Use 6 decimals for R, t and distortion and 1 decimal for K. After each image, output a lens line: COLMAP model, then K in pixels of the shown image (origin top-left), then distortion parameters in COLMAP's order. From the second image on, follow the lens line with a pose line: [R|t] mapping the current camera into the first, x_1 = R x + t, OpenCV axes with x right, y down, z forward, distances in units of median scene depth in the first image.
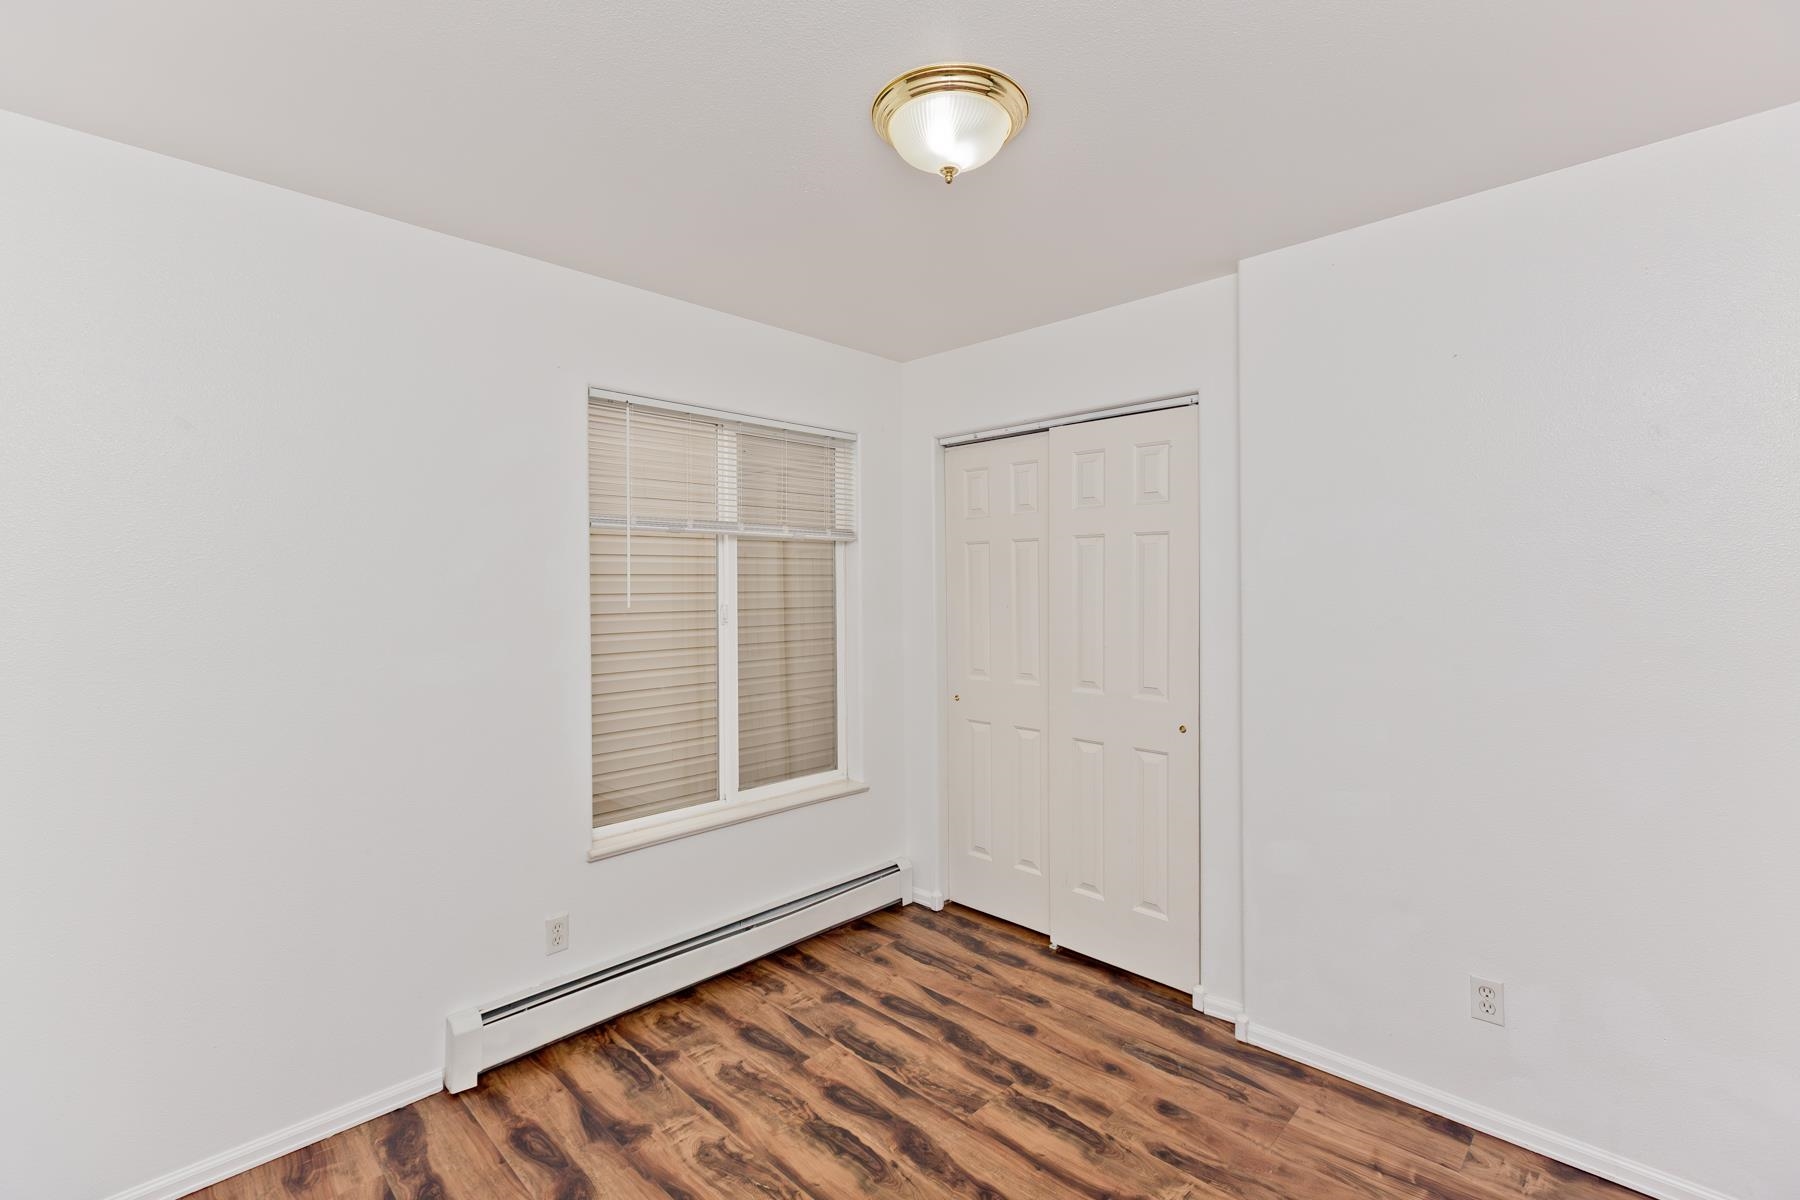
lens RADIAL K [[807.3, 0, 896.4], [0, 807.3, 594.0], [0, 0, 1]] dist [0.001797, -0.000438]
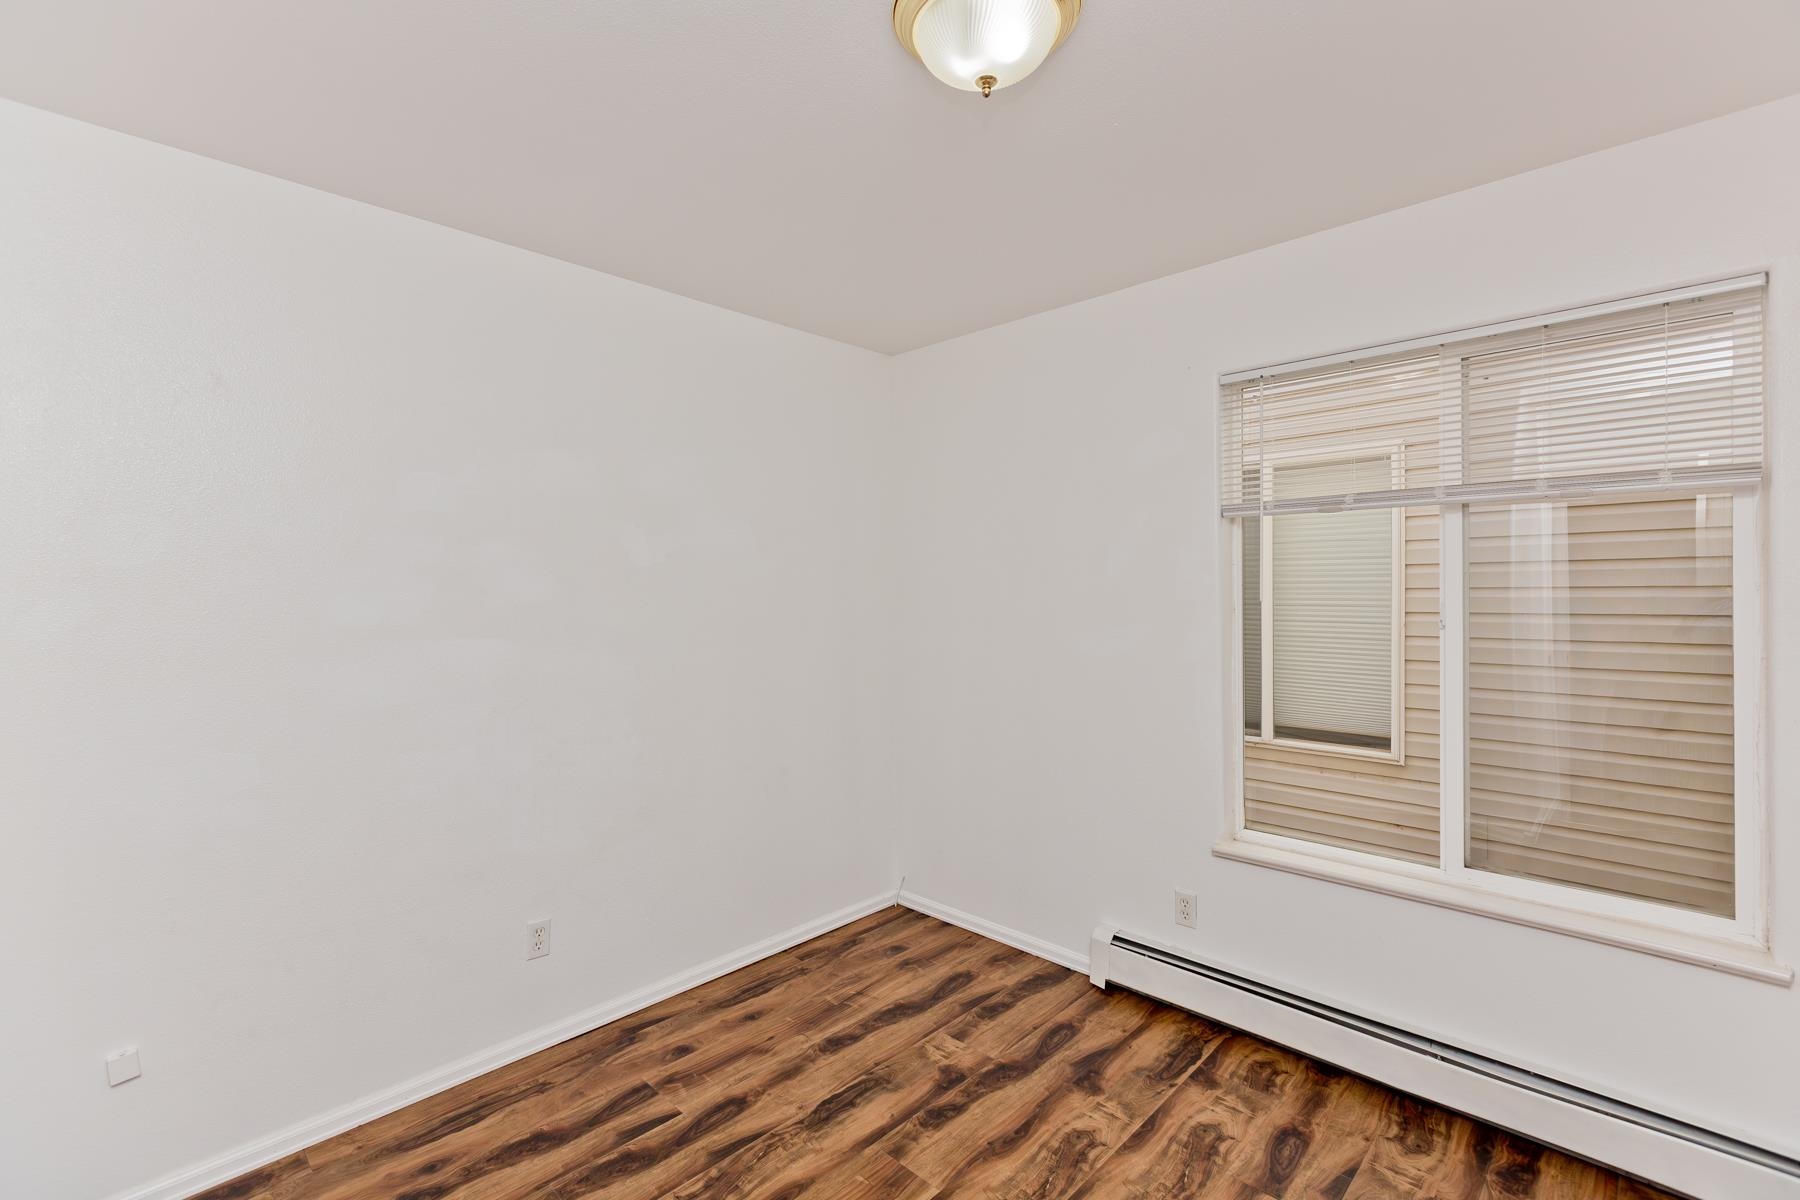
lens RADIAL K [[807.3, 0, 896.4], [0, 807.3, 594.0], [0, 0, 1]] dist [0.001797, -0.000438]
pose [[-0.002545, 0.010470, -0.999942, 0.622600], [-0.008928, 0.999905, 0.010493, 0.006208], [0.999957, 0.008955, -0.002452, 0.624619]]
